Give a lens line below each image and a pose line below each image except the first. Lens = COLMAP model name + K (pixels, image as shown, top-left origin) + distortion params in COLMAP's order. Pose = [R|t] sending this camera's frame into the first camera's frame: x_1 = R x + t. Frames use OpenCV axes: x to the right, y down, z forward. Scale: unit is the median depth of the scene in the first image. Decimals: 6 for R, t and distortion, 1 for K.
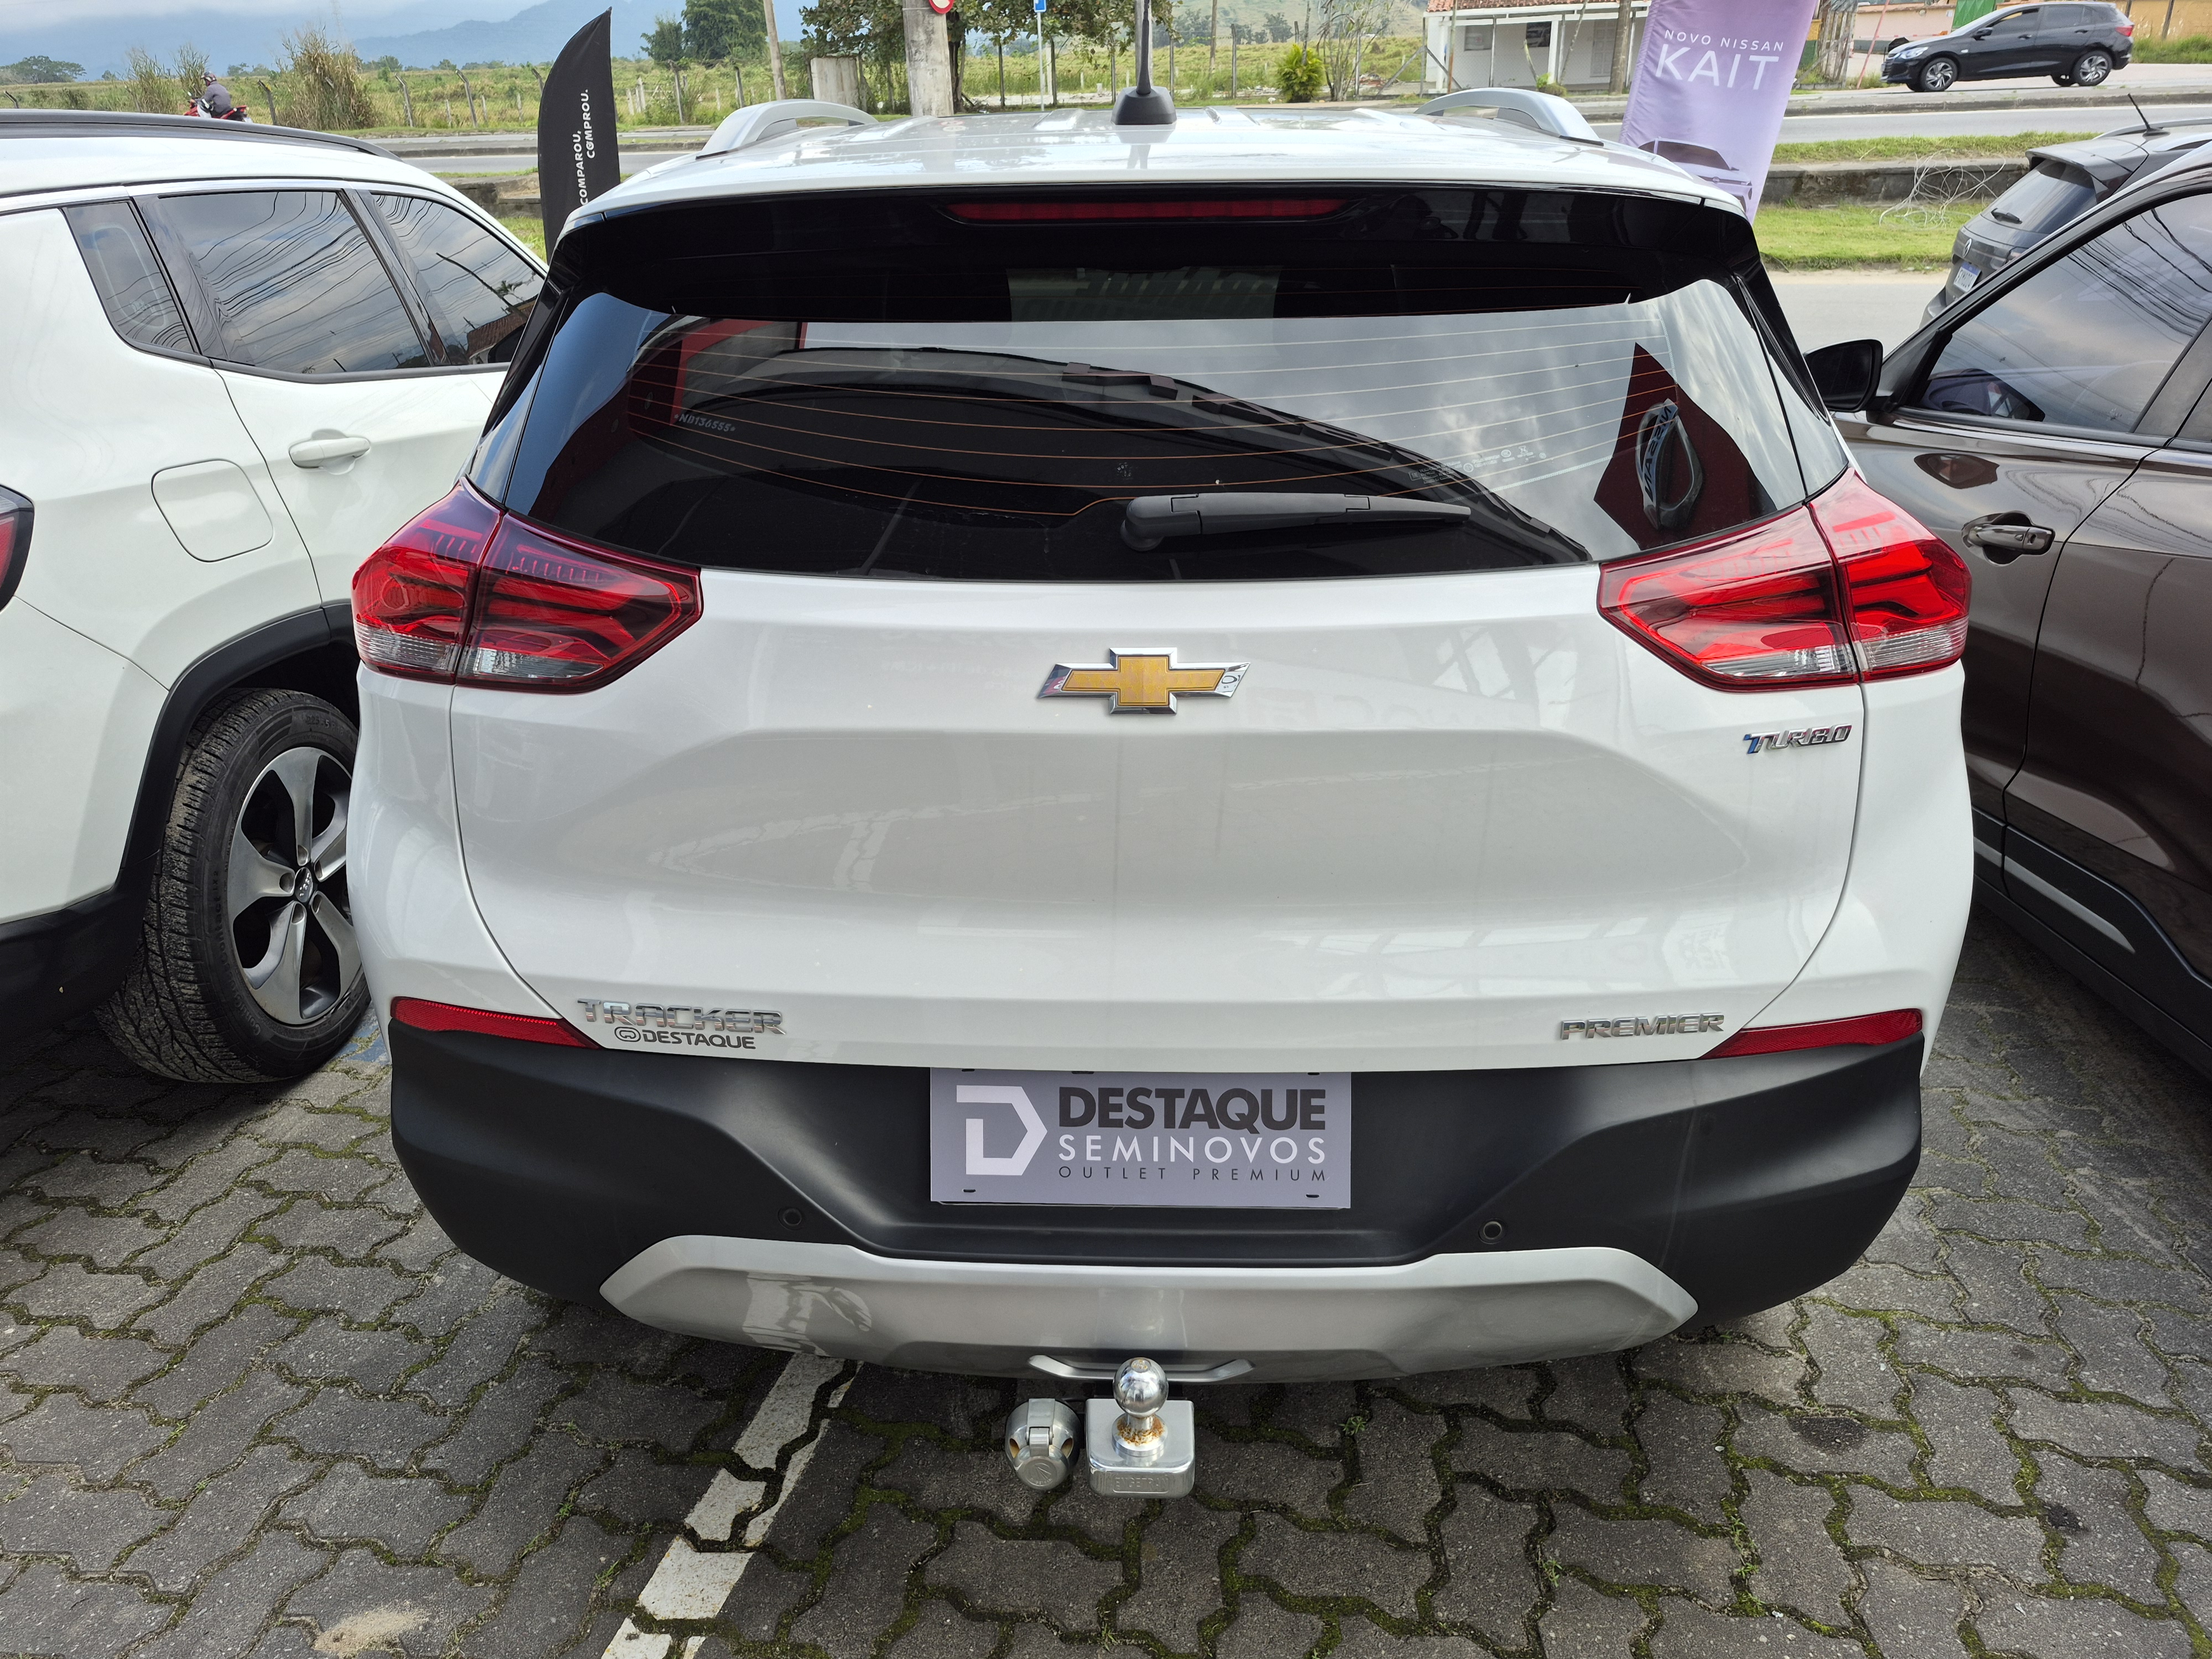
lens RADIAL K [[1478.2, 0, 1086.9], [0, 1478.2, 816.9], [0, 0, 1]] dist [0.038334, -0.028693]
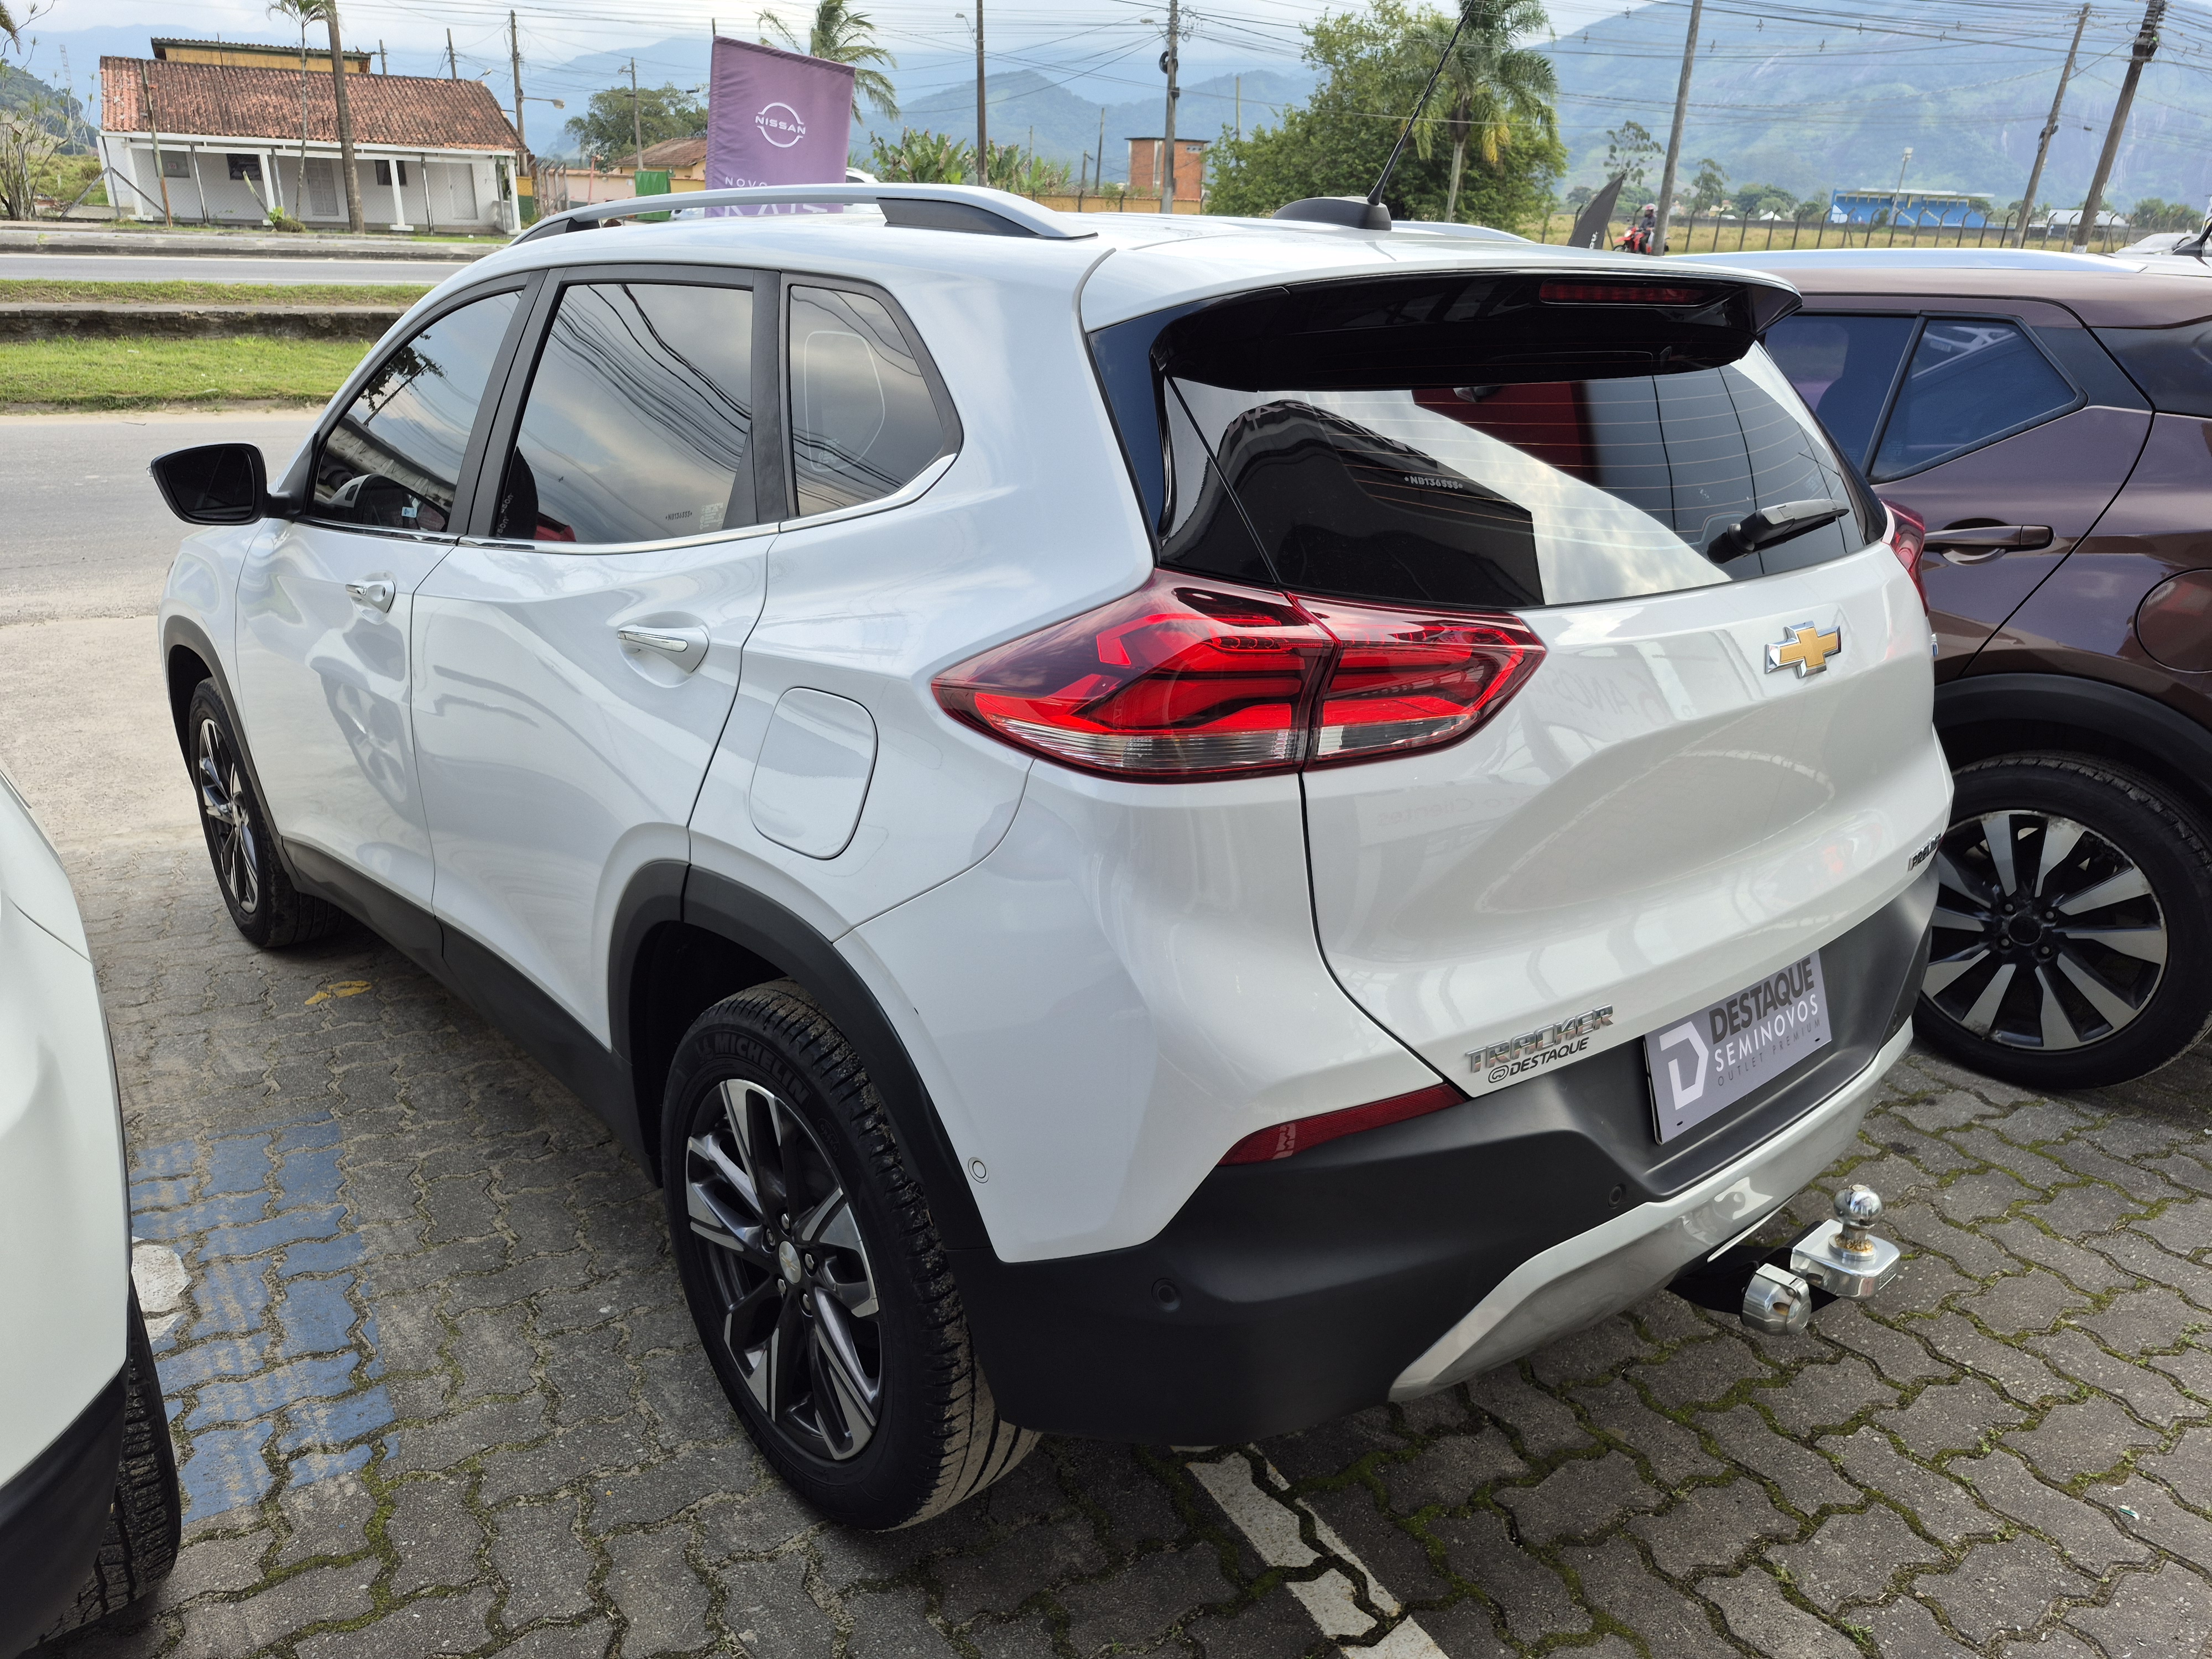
lens RADIAL K [[1478.2, 0, 1106.5], [0, 1478.2, 830.9], [0, 0, 1]] dist [0.038334, -0.028693]
pose [[0.736933, -0.196247, 0.646852, -1.133504], [0.243894, 0.969664, 0.016326, -0.101630], [-0.630433, 0.145732, 0.762441, 0.357062]]
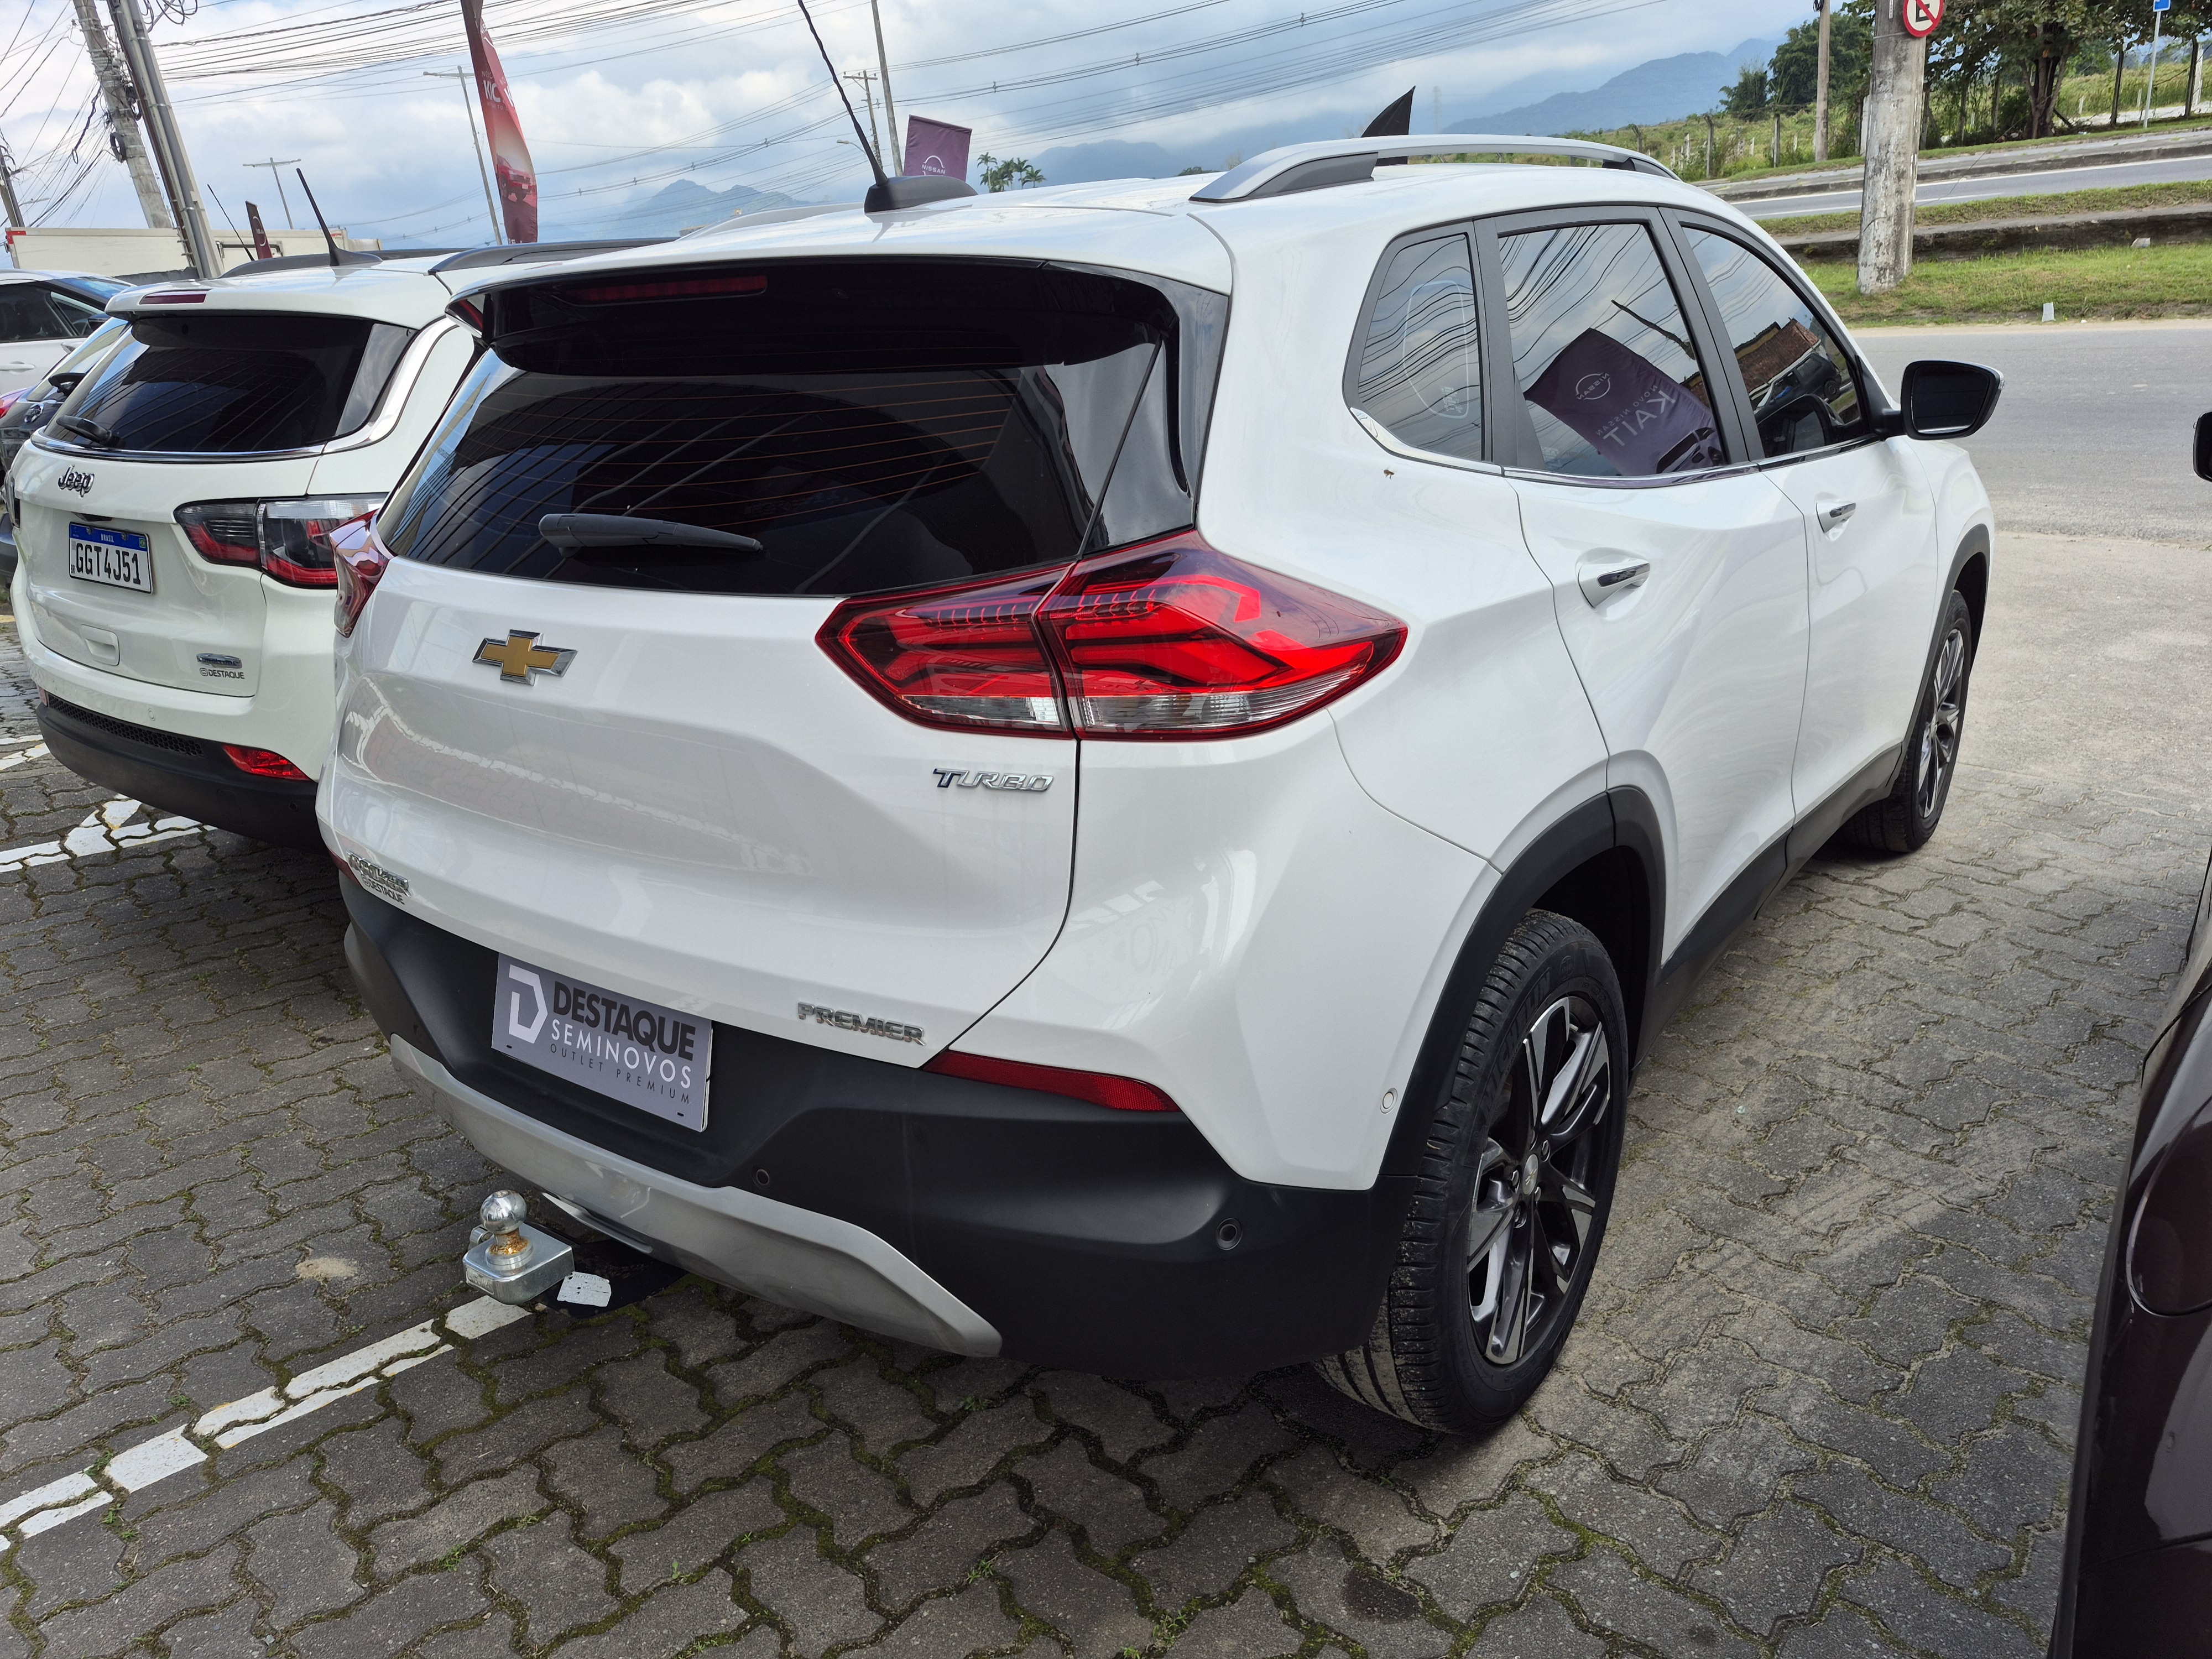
lens RADIAL K [[1478.2, 0, 1110.5], [0, 1478.2, 830.9], [0, 0, 1]] dist [0.038334, -0.028693]
pose [[0.823441, 0.143973, -0.548831, 1.068297], [-0.161133, 0.986785, 0.017104, -0.047478], [0.544041, 0.074351, 0.835758, 0.167066]]
